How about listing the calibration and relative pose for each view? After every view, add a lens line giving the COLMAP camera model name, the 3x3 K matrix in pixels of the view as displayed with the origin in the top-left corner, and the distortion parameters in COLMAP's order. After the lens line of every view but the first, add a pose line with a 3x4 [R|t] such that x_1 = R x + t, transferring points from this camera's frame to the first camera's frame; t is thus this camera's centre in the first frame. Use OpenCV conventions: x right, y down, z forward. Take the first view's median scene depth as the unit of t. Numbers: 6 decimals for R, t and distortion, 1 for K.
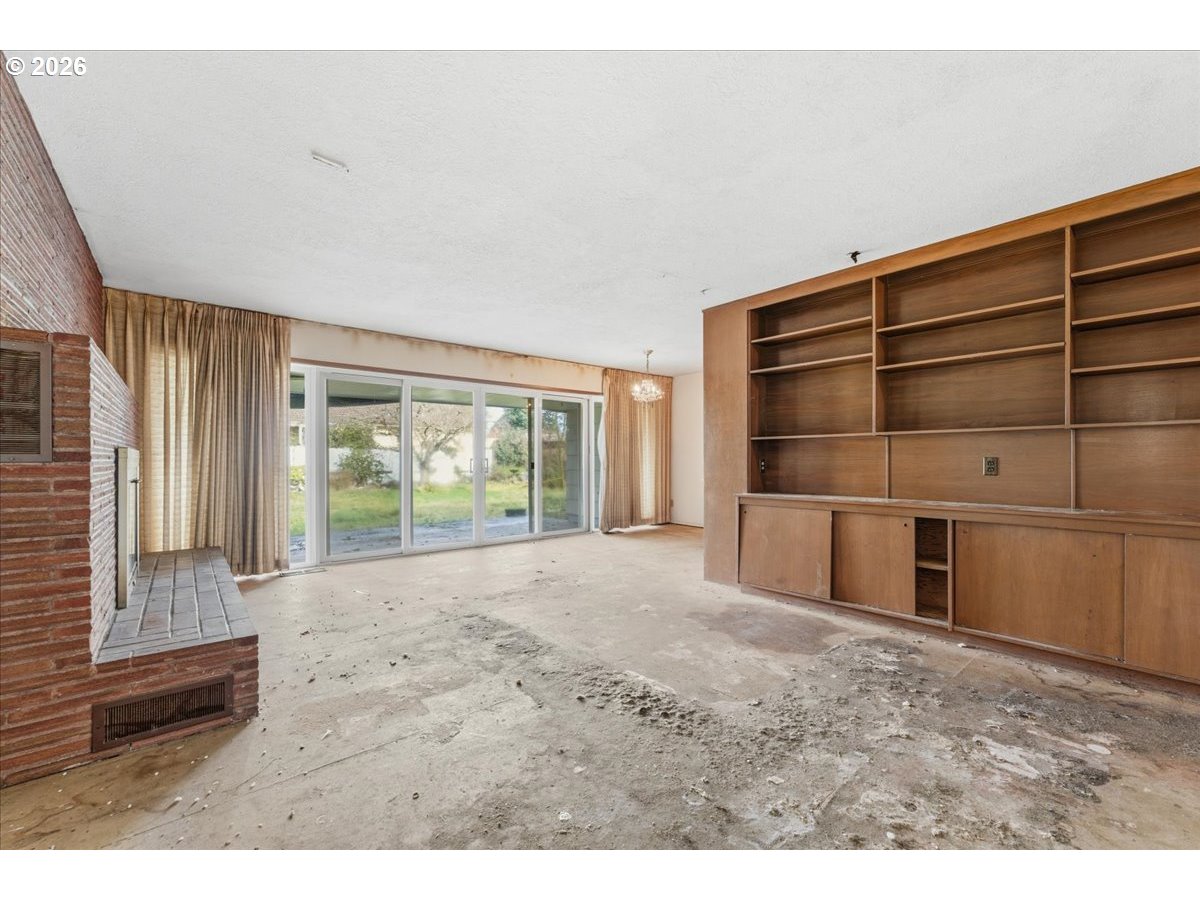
lens RADIAL K [[494.8, 0, 604.2], [0, 494.8, 455.5], [0, 0, 1]] dist [0.003143, 0.000712]
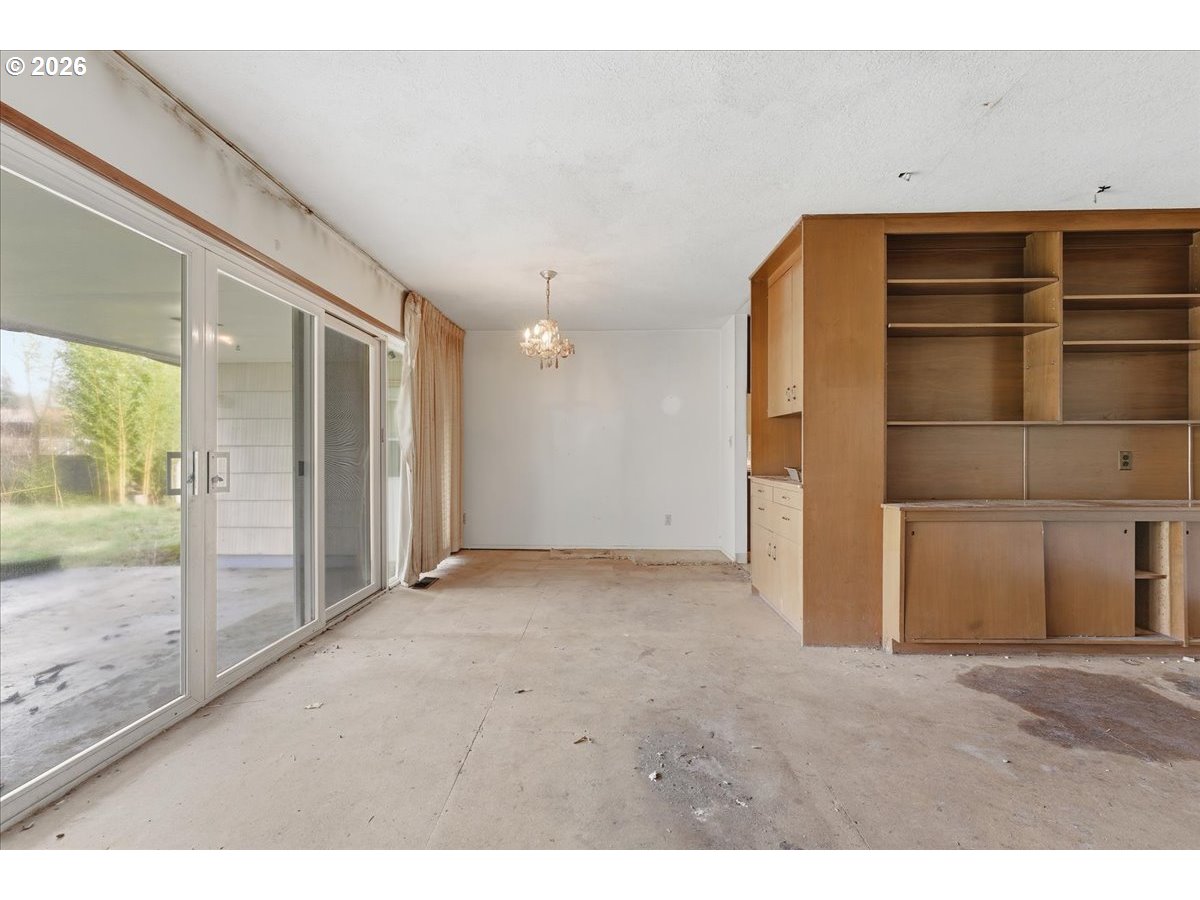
lens RADIAL K [[494.8, 0, 594.3], [0, 494.8, 452.1], [0, 0, 1]] dist [0.003143, 0.000712]
pose [[0.676462, -0.001334, 0.736476, -0.556051], [-0.004610, 0.999971, 0.006045, 0.003660], [-0.736463, -0.007484, 0.676436, 0.972669]]
